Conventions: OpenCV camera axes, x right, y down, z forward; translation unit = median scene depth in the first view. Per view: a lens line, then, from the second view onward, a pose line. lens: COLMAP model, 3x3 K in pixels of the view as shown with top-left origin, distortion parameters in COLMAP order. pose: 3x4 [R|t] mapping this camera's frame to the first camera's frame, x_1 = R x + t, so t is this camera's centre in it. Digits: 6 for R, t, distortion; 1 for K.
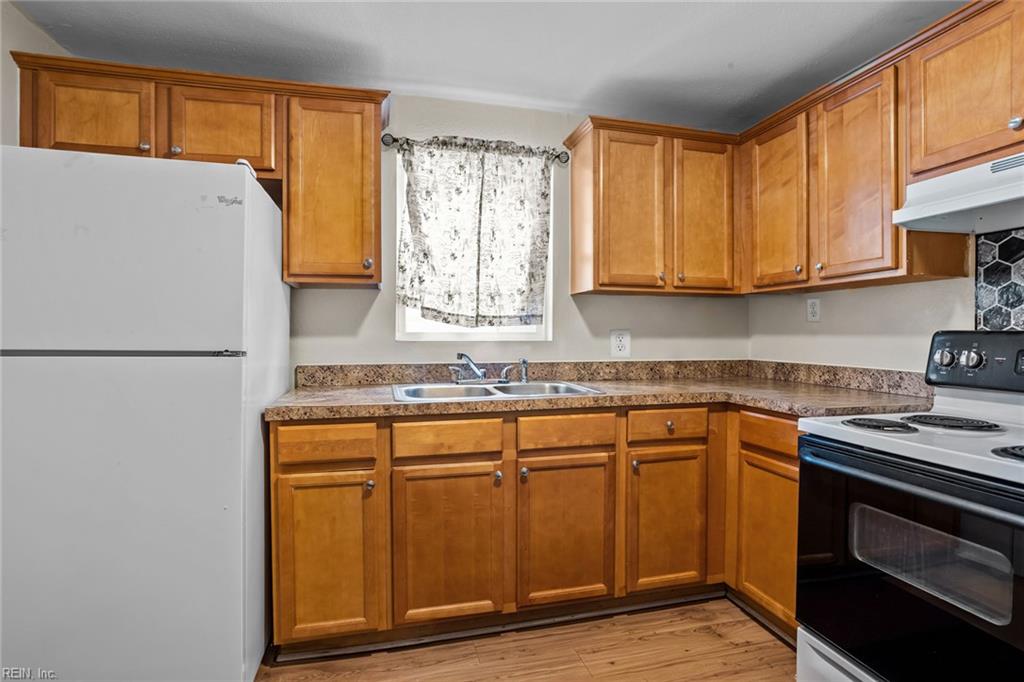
lens RADIAL K [[517.9, 0, 515.2], [0, 517.9, 337.6], [0, 0, 1]] dist [-0.053254, 0.029648]
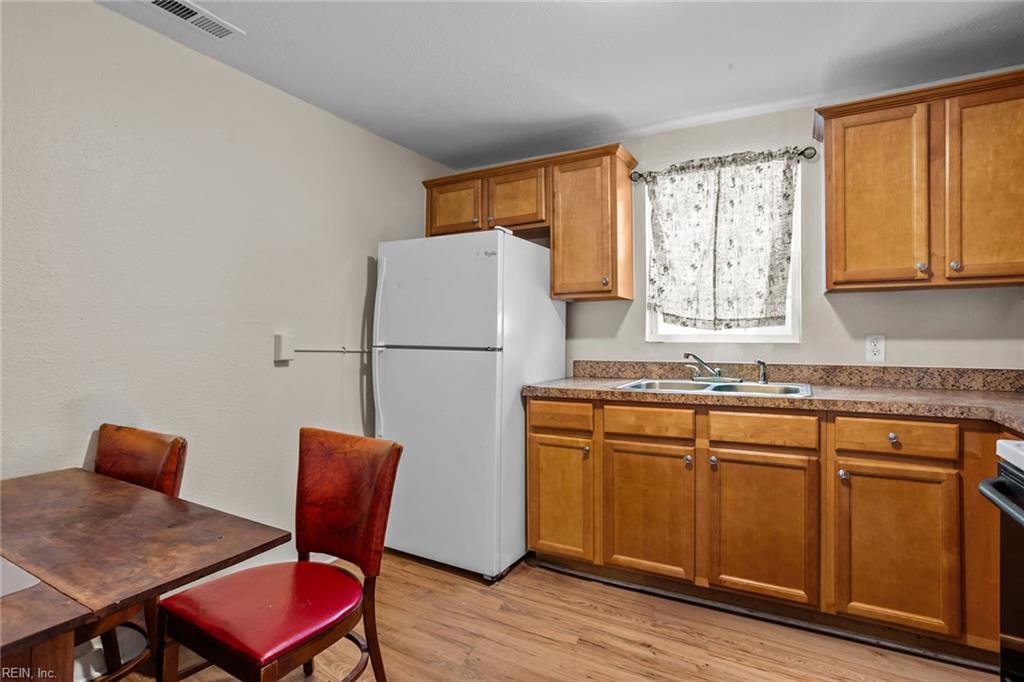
lens RADIAL K [[512.5, 0, 511.2], [0, 512.5, 332.2], [0, 0, 1]] dist [-0.058645, 0.032334]
pose [[0.723128, -0.008535, -0.690661, 0.410531], [-0.001290, 0.999905, -0.013707, 0.000267], [0.690712, 0.010803, 0.723049, -0.078519]]
